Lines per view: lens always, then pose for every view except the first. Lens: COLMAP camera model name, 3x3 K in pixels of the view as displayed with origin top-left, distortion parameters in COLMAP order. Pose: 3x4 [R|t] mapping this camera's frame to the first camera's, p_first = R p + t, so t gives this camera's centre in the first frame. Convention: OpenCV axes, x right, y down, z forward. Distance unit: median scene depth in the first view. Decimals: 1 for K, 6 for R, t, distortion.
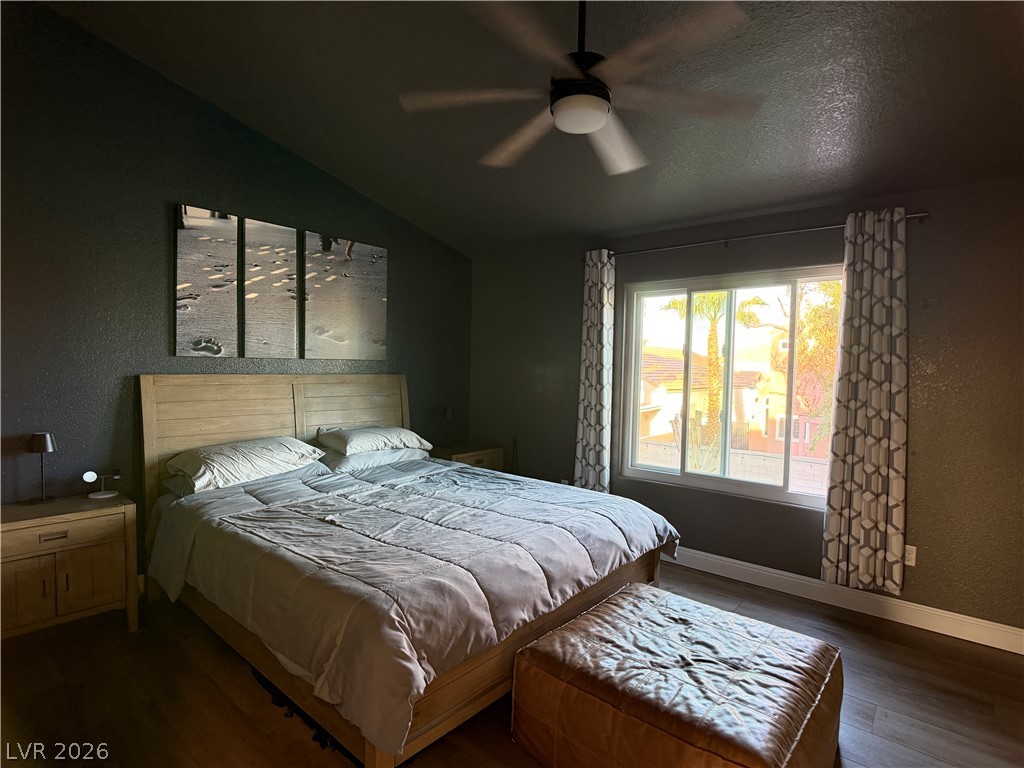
lens RADIAL K [[520.2, 0, 512.1], [0, 520.2, 382.0], [0, 0, 1]] dist [-0.005752, -0.018407]
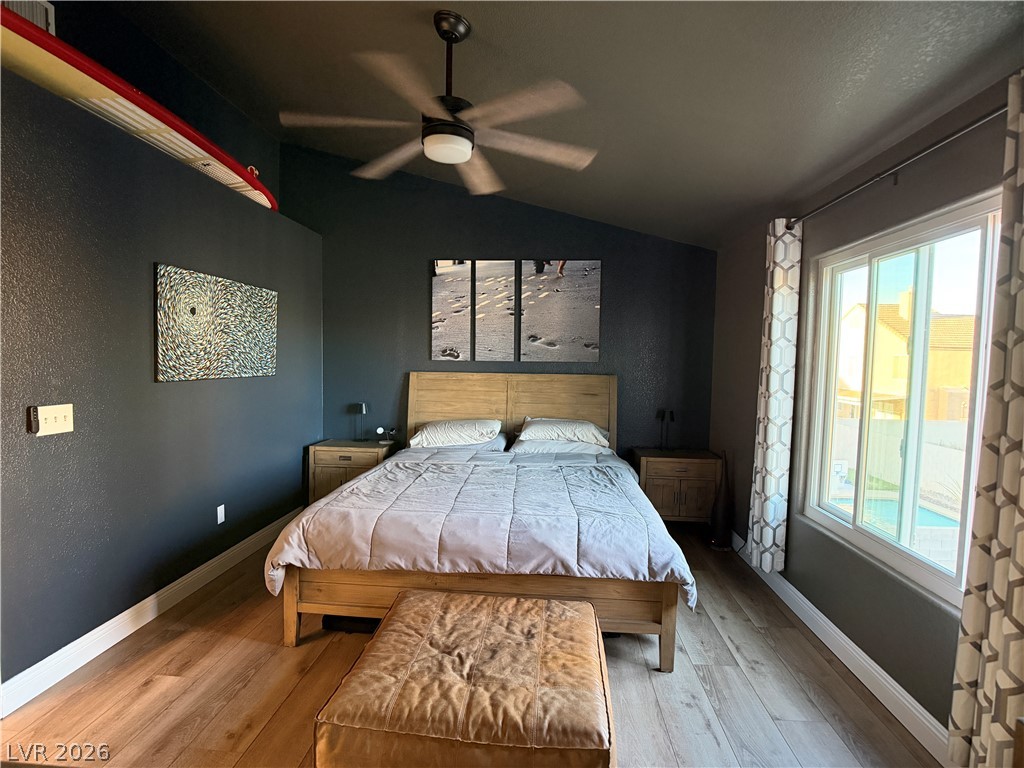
lens RADIAL K [[520.2, 0, 512.1], [0, 520.2, 382.0], [0, 0, 1]] dist [-0.005752, -0.018407]
pose [[0.589219, 0.025286, -0.807577, 0.701882], [-0.029900, 0.999508, 0.009481, -0.006685], [0.807420, 0.018560, 0.589686, 0.270150]]
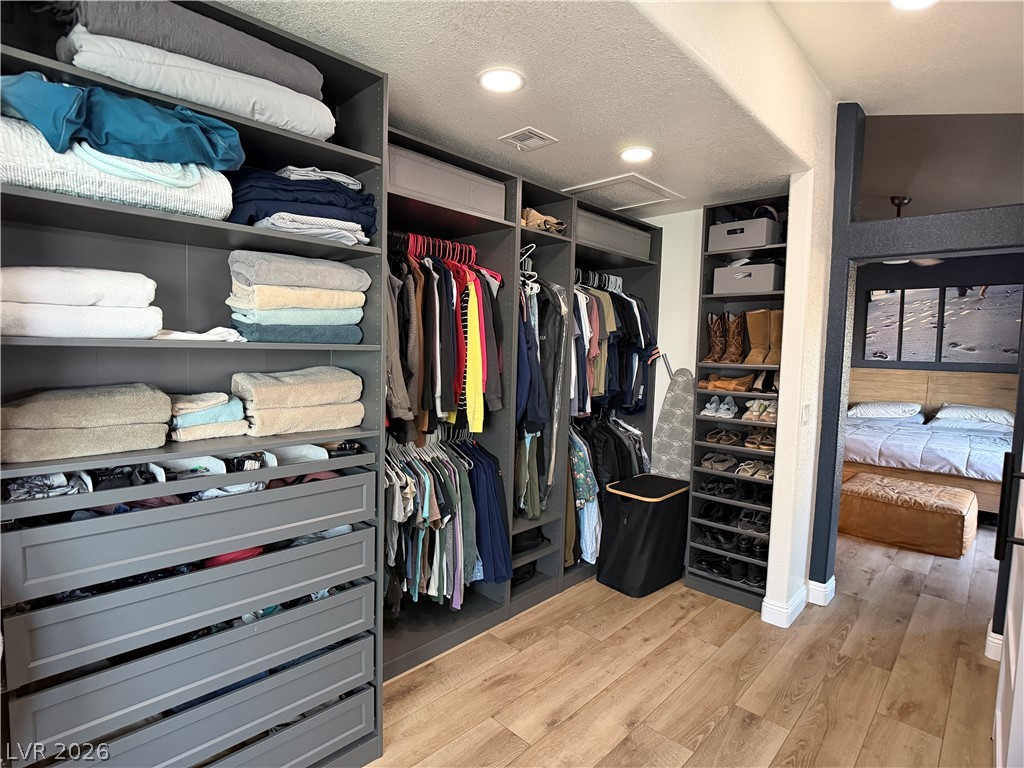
lens RADIAL K [[520.2, 0, 512.1], [0, 520.2, 382.0], [0, 0, 1]] dist [-0.005752, -0.018407]
pose [[-0.069055, 0.043475, -0.996665, 1.591392], [-0.057034, 0.997244, 0.047452, 0.024661], [0.995981, 0.060120, -0.066385, -0.338349]]
